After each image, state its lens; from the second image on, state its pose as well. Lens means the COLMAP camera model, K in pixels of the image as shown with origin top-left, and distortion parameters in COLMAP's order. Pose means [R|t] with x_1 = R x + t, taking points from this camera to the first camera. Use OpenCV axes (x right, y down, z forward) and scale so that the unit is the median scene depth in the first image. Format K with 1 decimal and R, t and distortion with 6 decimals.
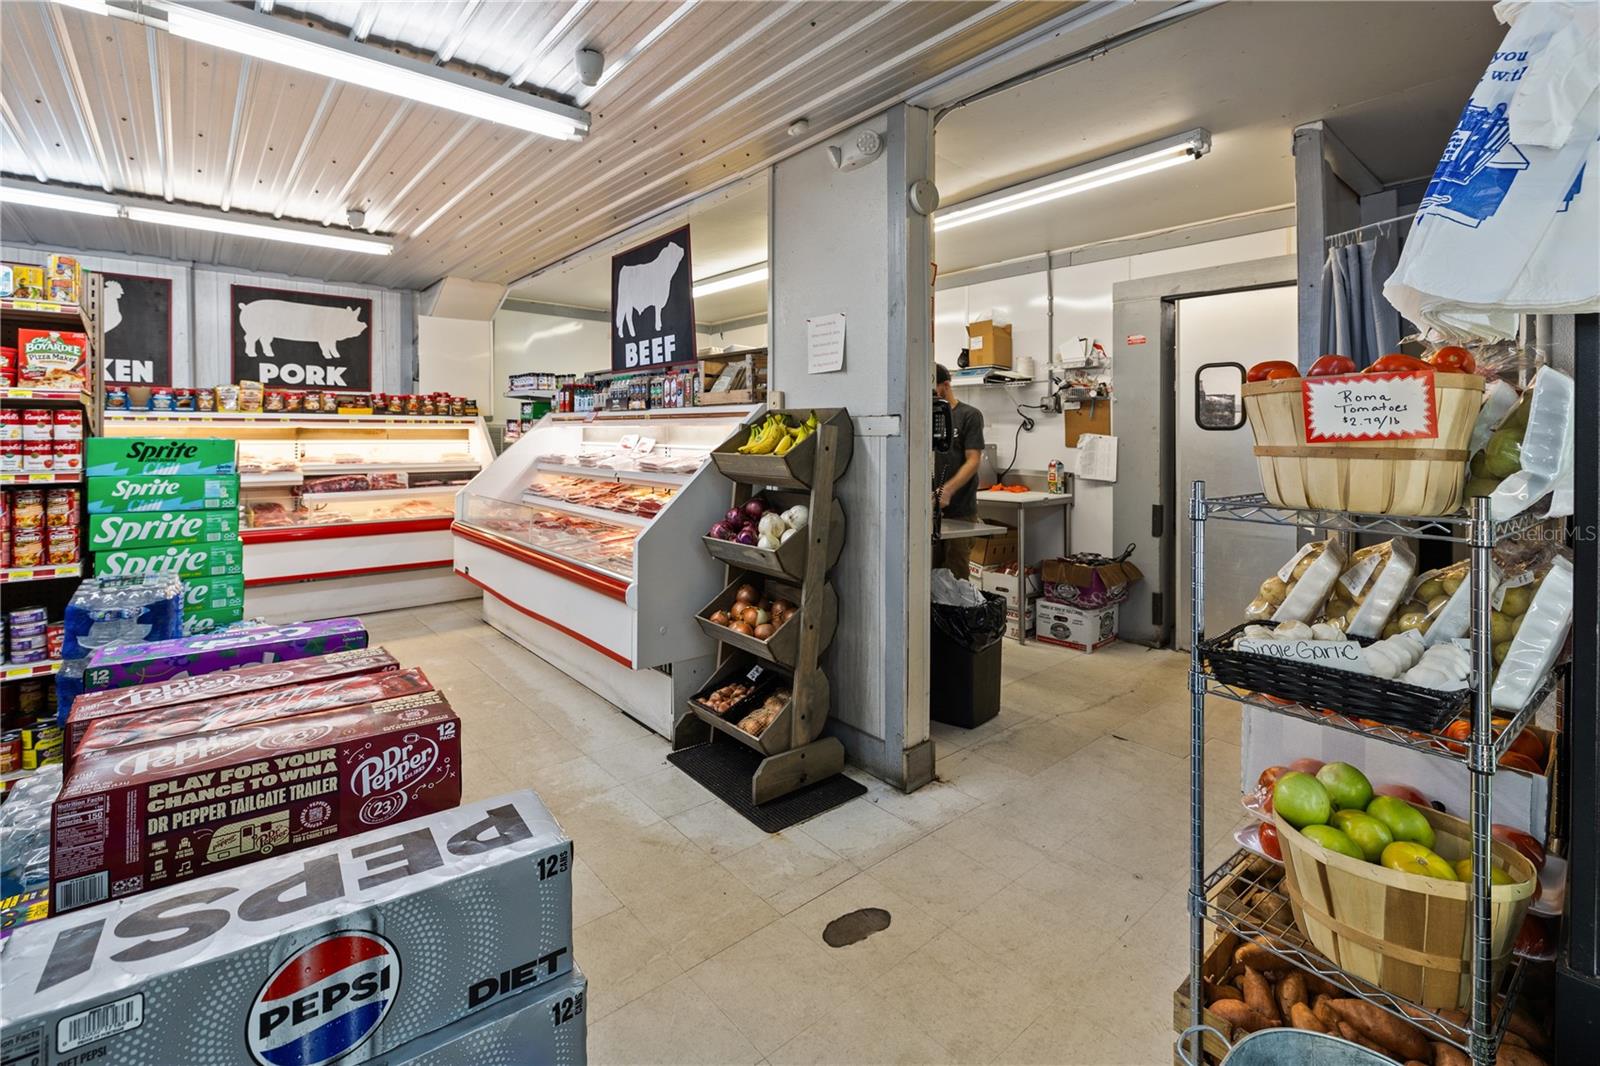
lens RADIAL K [[713.3, 0, 788.9], [0, 713.3, 465.3], [0, 0, 1]] dist [0.000930, 0.000155]
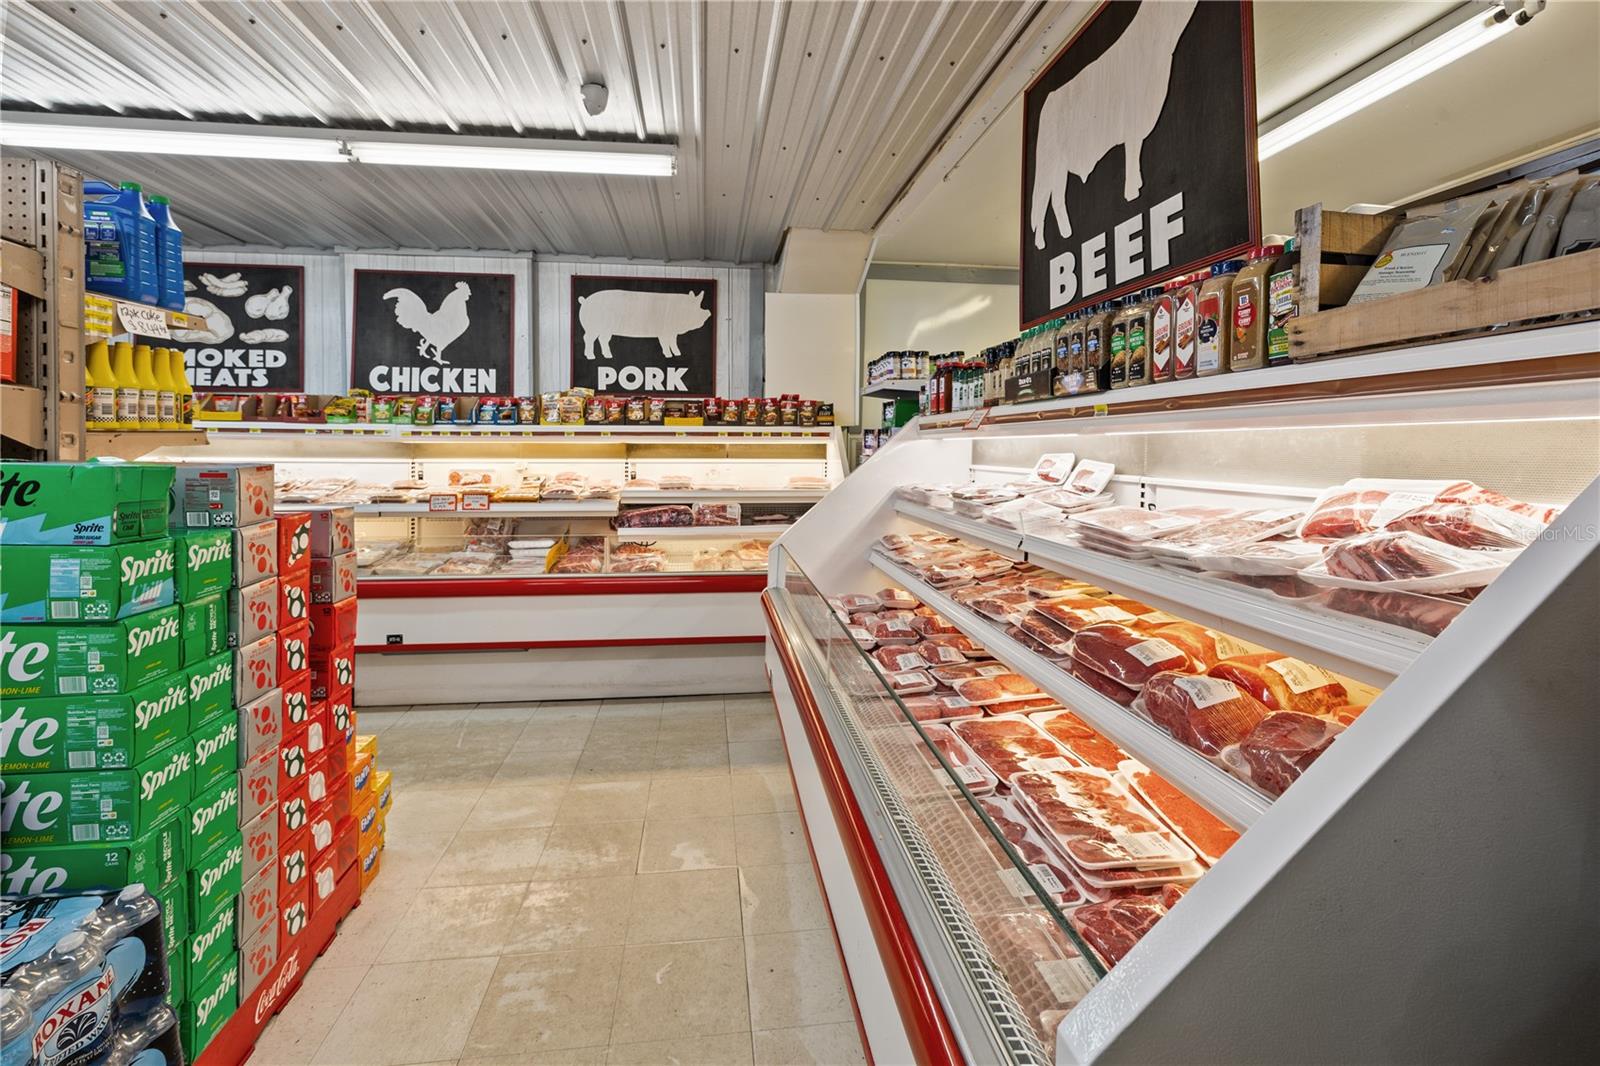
lens RADIAL K [[713.3, 0, 788.9], [0, 713.3, 465.3], [0, 0, 1]] dist [0.000930, 0.000155]
pose [[0.836852, 0.011590, -0.547307, -0.100598], [-0.024193, 0.999582, -0.015824, -0.020944], [0.546895, 0.026483, 0.836782, 0.455647]]
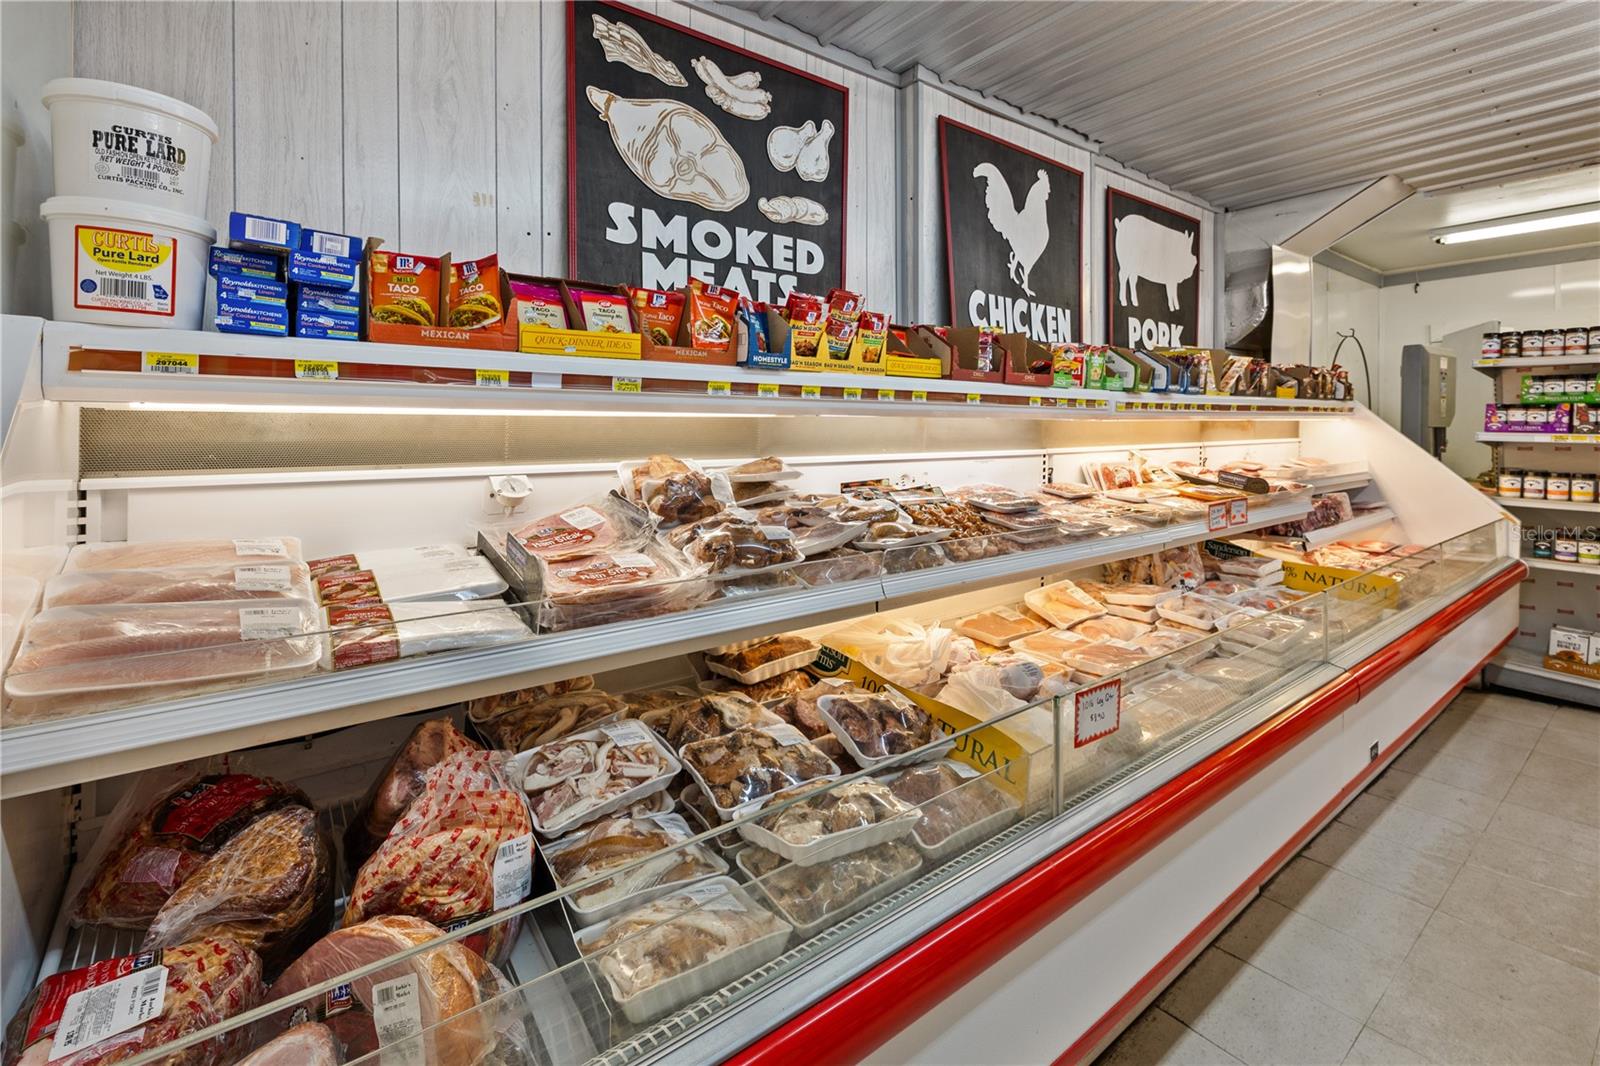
lens RADIAL K [[718.4, 0, 793.1], [0, 718.4, 422.4], [0, 0, 1]] dist [-0.001965, -0.000489]
pose [[0.998813, -0.005958, -0.048349, -1.076827], [0.003904, 0.999090, -0.042471, -0.028756], [0.048558, 0.042232, 0.997927, 0.399226]]
